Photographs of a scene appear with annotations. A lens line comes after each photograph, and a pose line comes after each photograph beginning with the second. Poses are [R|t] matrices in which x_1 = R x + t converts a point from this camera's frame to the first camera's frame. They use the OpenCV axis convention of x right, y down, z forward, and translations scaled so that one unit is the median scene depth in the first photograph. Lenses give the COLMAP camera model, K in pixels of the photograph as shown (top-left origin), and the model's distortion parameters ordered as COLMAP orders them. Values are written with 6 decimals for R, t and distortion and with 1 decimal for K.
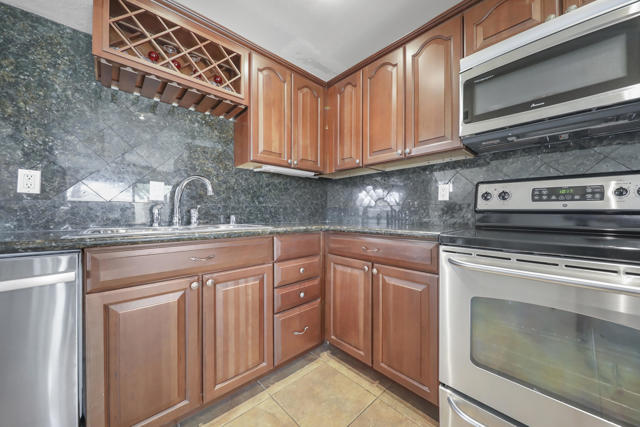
lens RADIAL K [[231.7, 0, 322.3], [0, 231.7, 209.6], [0, 0, 1]] dist [-0.009219, -0.000500]
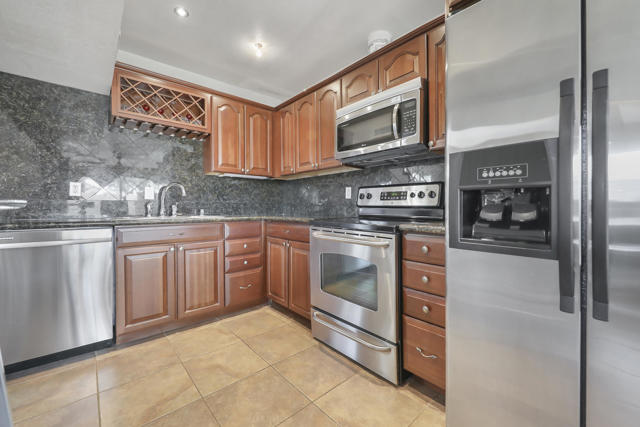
lens RADIAL K [[260.7, 0, 321.7], [0, 260.7, 207.9], [0, 0, 1]] dist [-0.012733, 0.000357]
pose [[0.999623, -0.001029, -0.027427, 0.467523], [0.001480, 0.999864, 0.016432, -0.010402], [0.027406, -0.016467, 0.999489, -0.683736]]
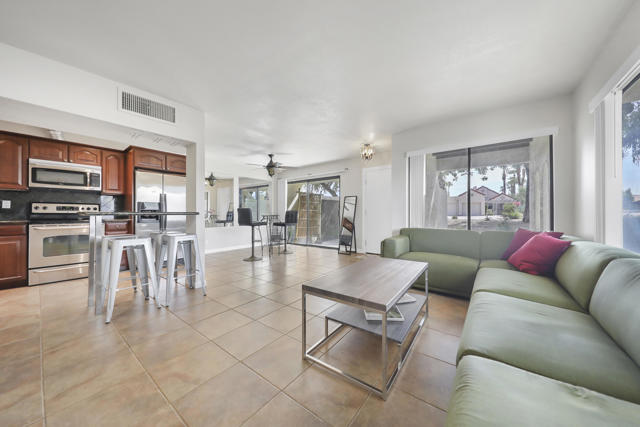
lens RADIAL K [[218.5, 0, 316.8], [0, 218.5, 214.3], [0, 0, 1]] dist [0.000285, 0.000020]
pose [[-0.159092, -0.007458, 0.987236, -2.169509], [-0.013389, 0.999896, 0.005396, -0.038145], [-0.987173, -0.012359, -0.159175, -1.696176]]
